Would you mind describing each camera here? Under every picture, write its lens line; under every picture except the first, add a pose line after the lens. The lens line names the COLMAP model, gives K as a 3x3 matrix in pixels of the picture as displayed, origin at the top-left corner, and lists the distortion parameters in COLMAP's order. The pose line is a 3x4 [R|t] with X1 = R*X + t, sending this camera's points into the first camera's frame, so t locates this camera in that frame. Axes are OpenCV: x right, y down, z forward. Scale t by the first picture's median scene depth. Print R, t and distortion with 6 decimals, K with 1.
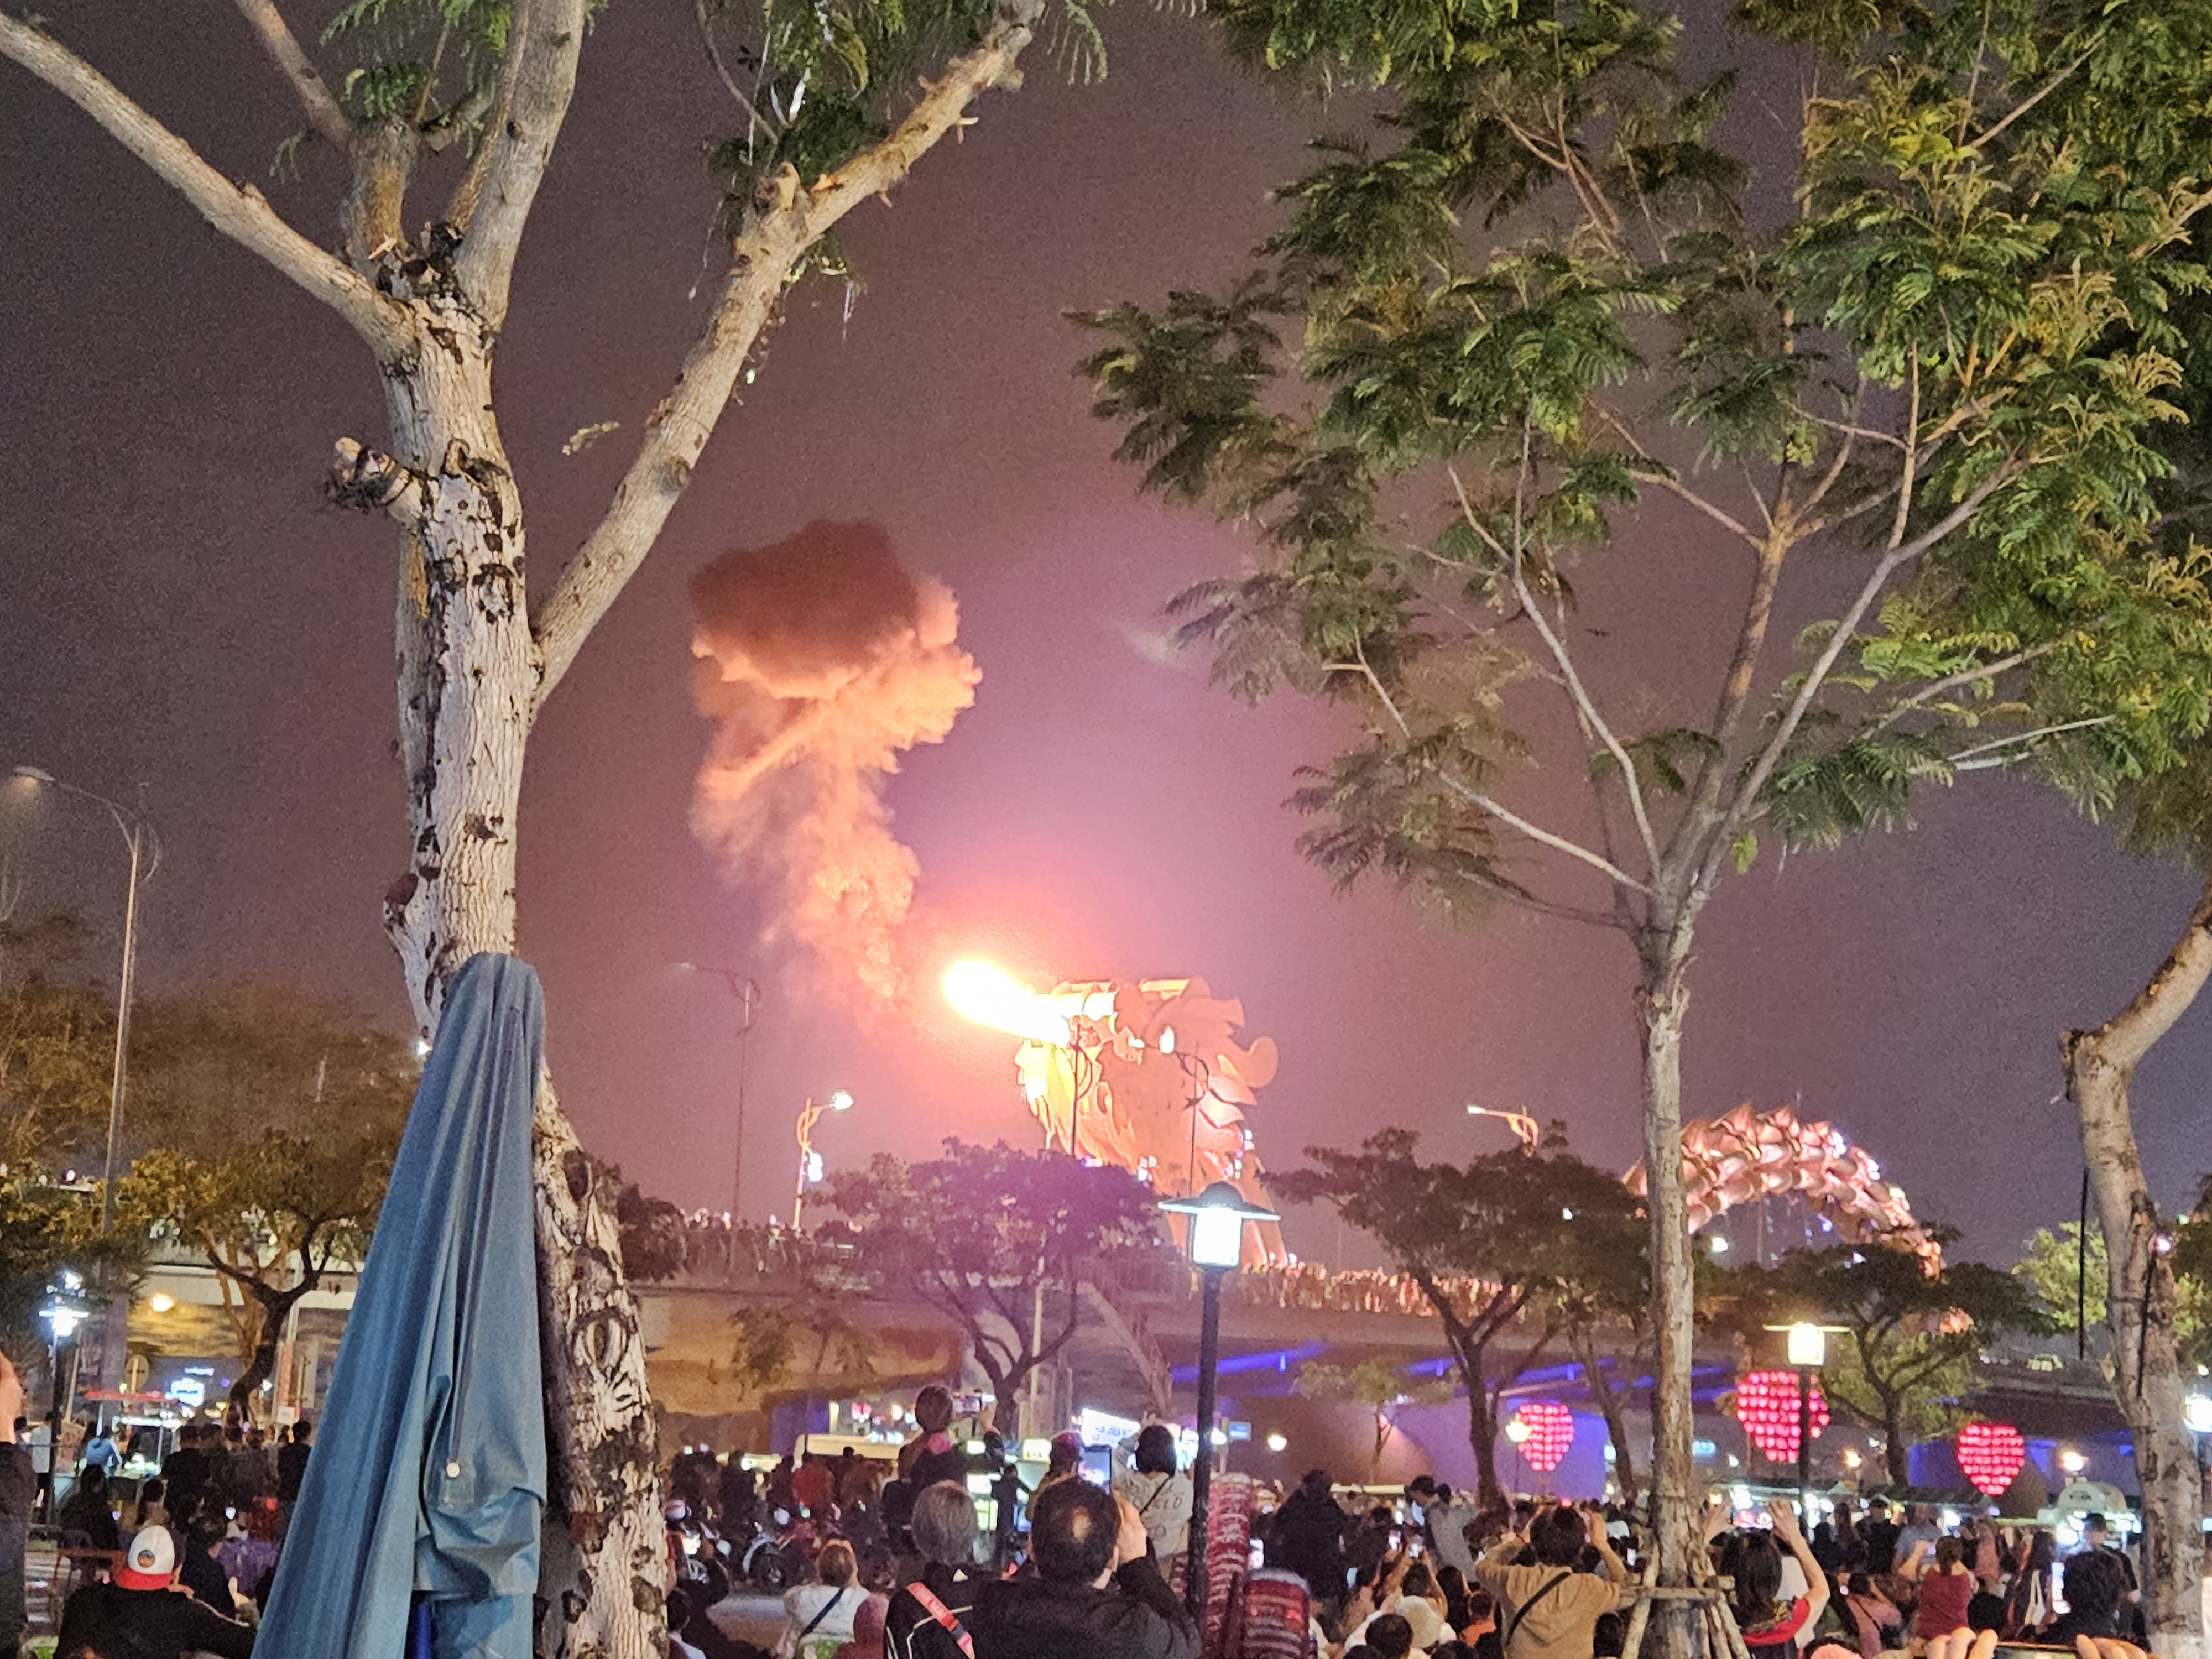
lens RADIAL K [[1470.2, 0, 965.3], [0, 1470.2, 748.9], [0, 0, 1]] dist [0.027171, -0.001121]
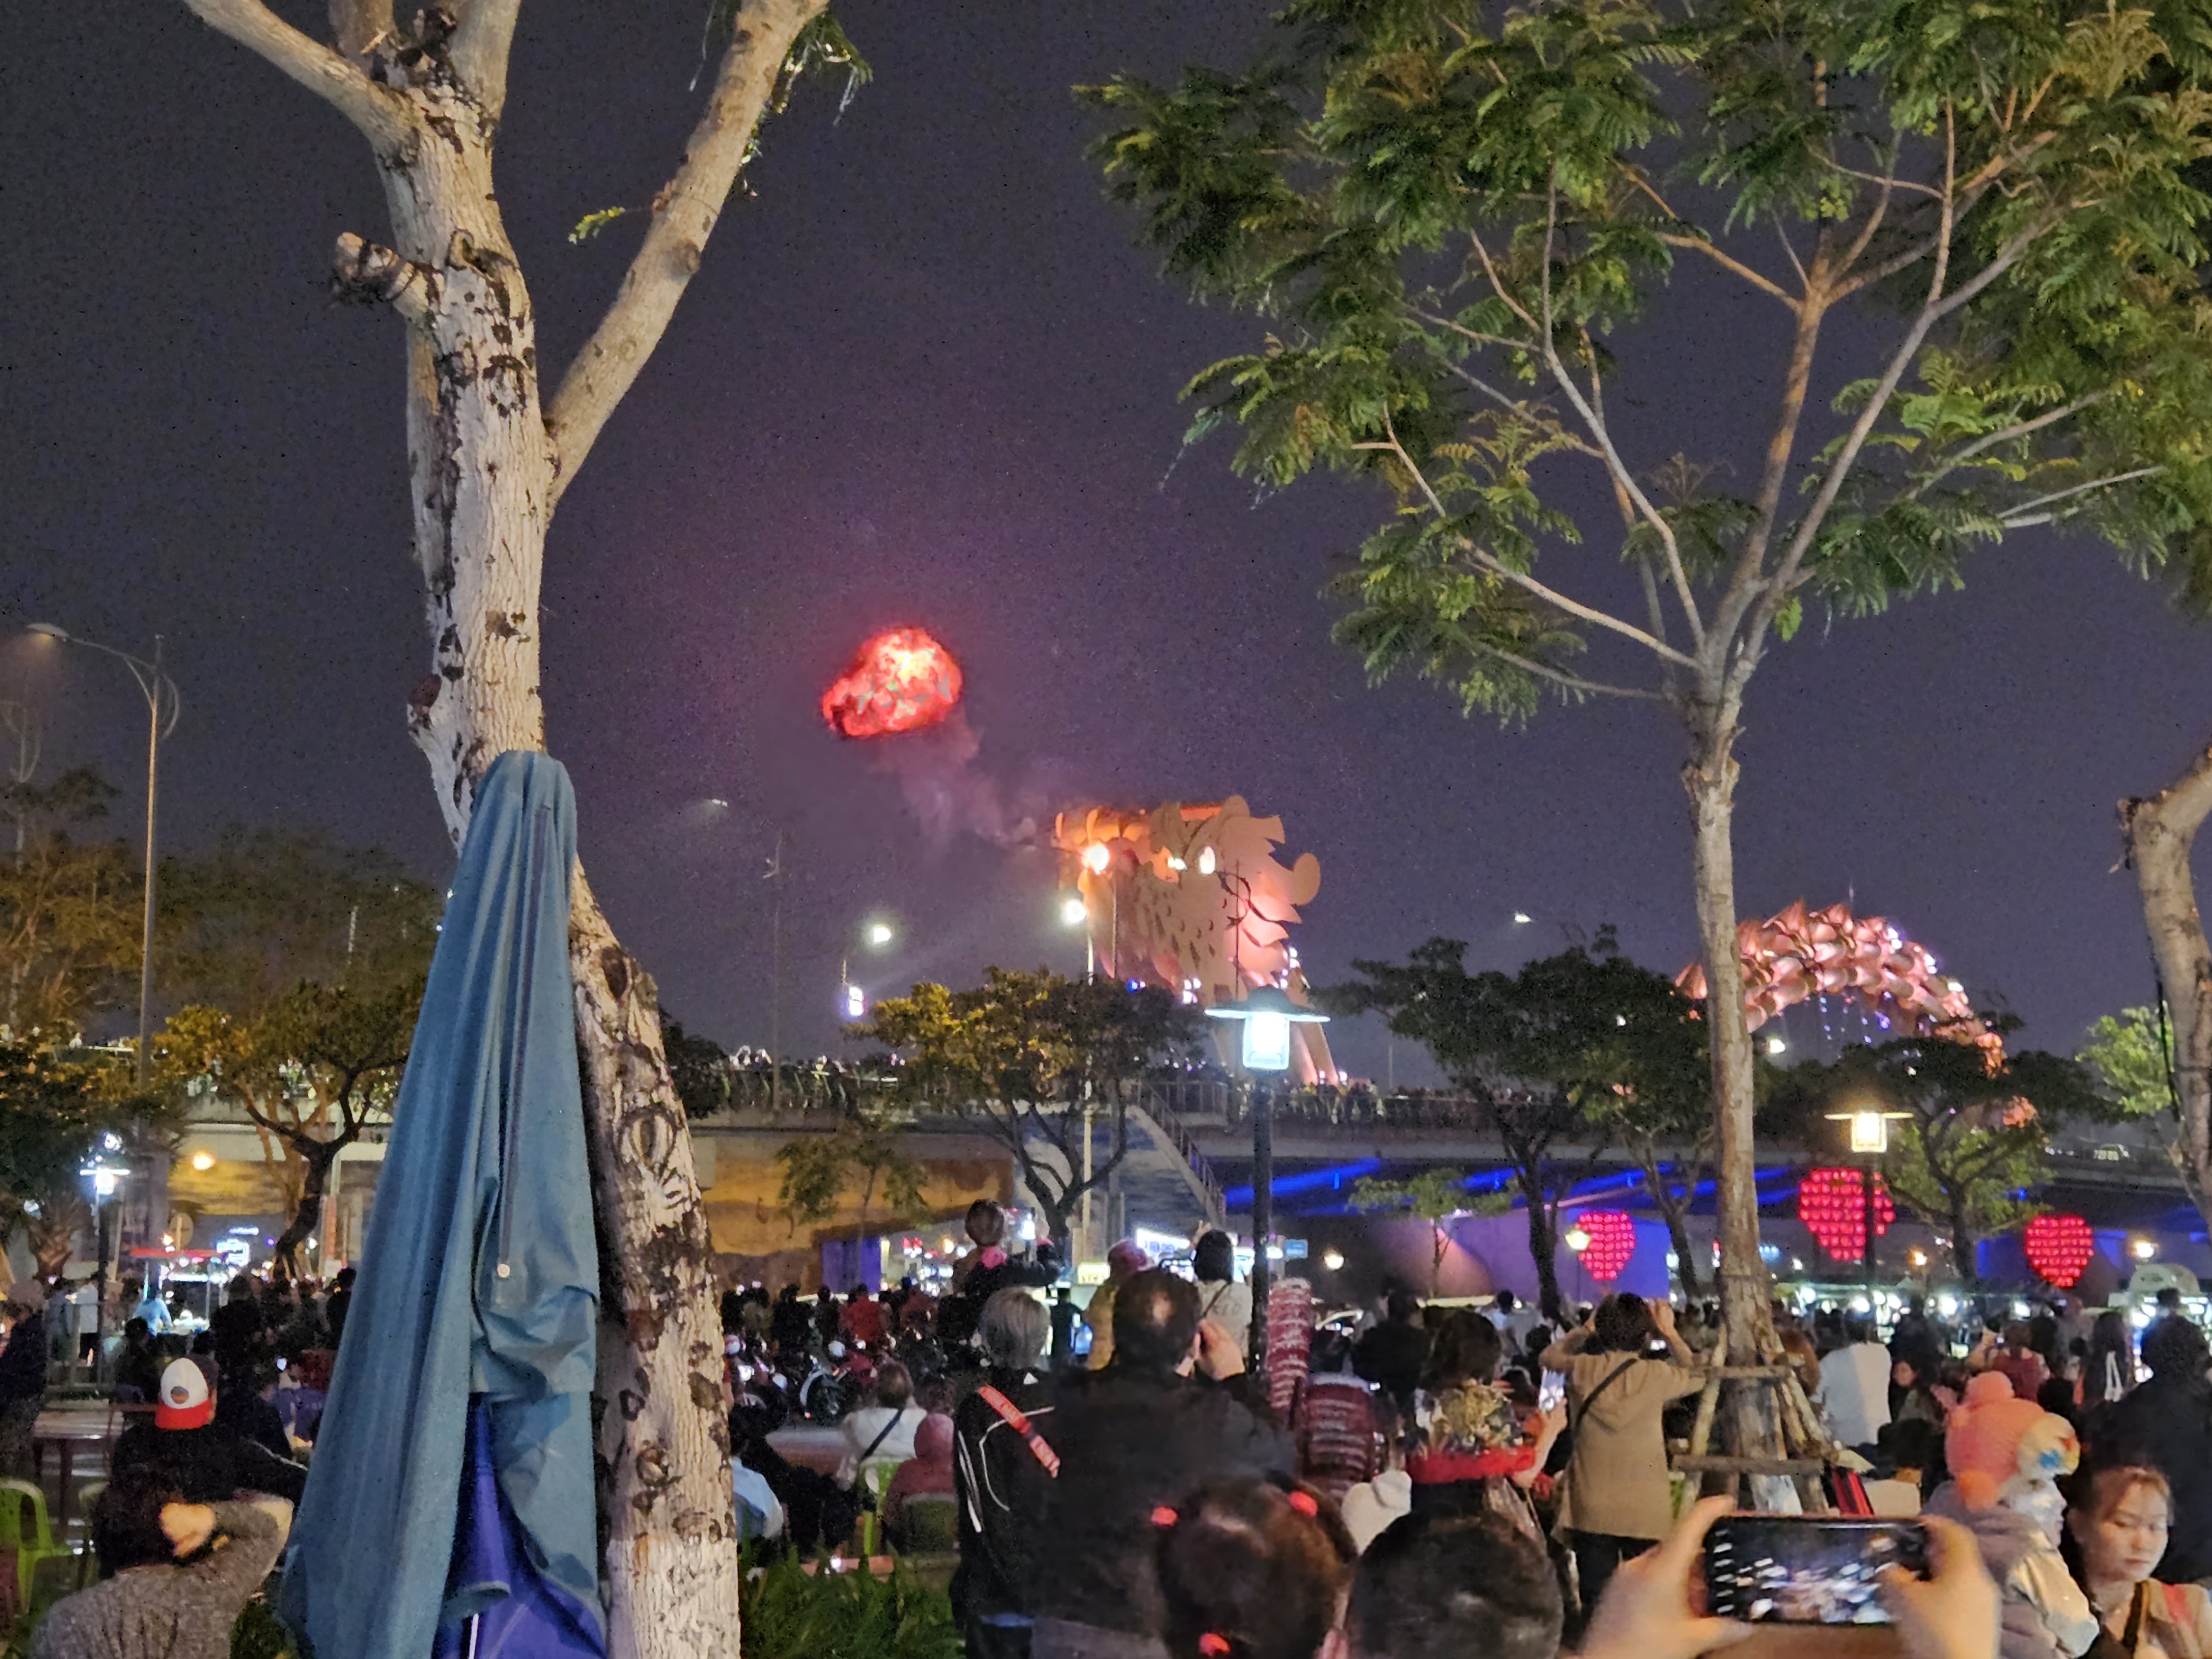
lens RADIAL K [[1478.2, 0, 978.8], [0, 1478.2, 828.7], [0, 0, 1]] dist [0.025237, 0.001175]
pose [[0.999181, -0.040253, -0.004151, -0.011688], [0.040273, 0.999177, 0.004760, 0.179907], [0.003956, -0.004923, 0.999980, 0.011238]]
